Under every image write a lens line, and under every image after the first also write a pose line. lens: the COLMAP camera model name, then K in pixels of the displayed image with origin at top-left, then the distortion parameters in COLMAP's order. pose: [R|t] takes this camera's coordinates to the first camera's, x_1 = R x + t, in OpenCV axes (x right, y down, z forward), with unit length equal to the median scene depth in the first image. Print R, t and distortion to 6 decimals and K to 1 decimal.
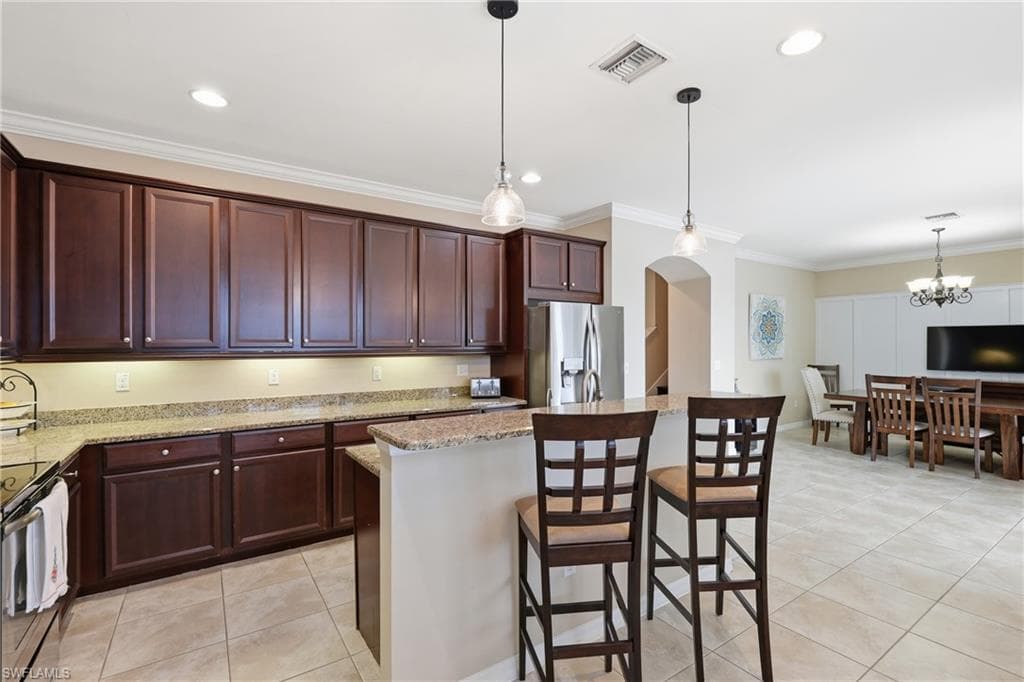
lens RADIAL K [[467.7, 0, 512.0], [0, 467.7, 341.0], [0, 0, 1]] dist [-0.002656, -0.000401]
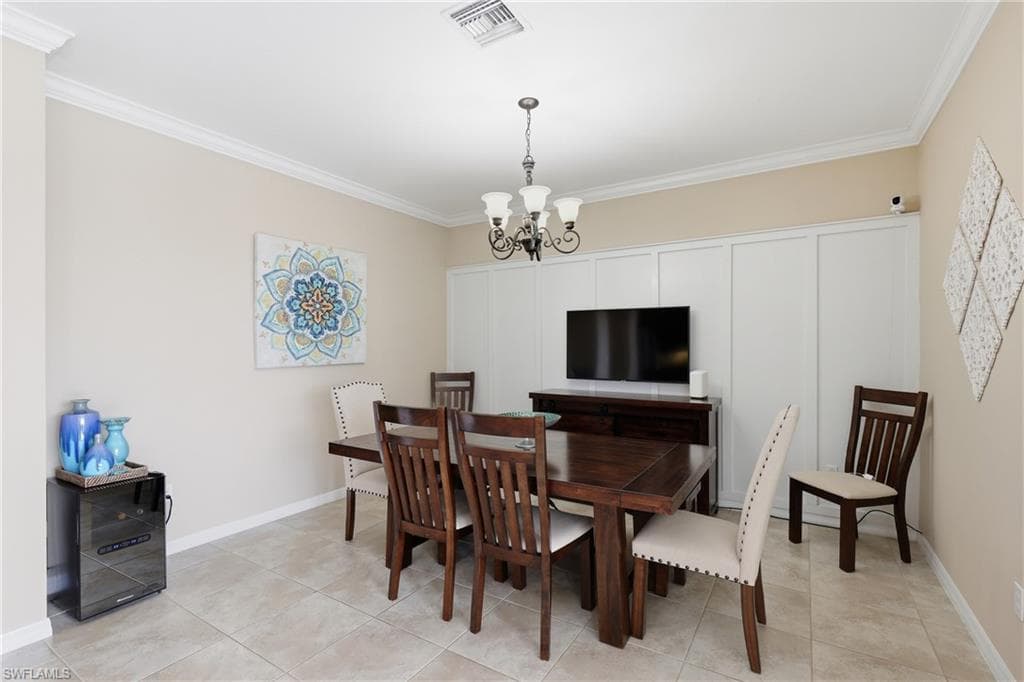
lens RADIAL K [[467.7, 0, 512.0], [0, 467.7, 341.0], [0, 0, 1]] dist [-0.002656, -0.000401]
pose [[0.915087, 0.002160, 0.403250, 0.558745], [0.000605, 0.999977, -0.006729, 0.014825], [-0.403256, 0.006402, 0.915065, 0.441379]]
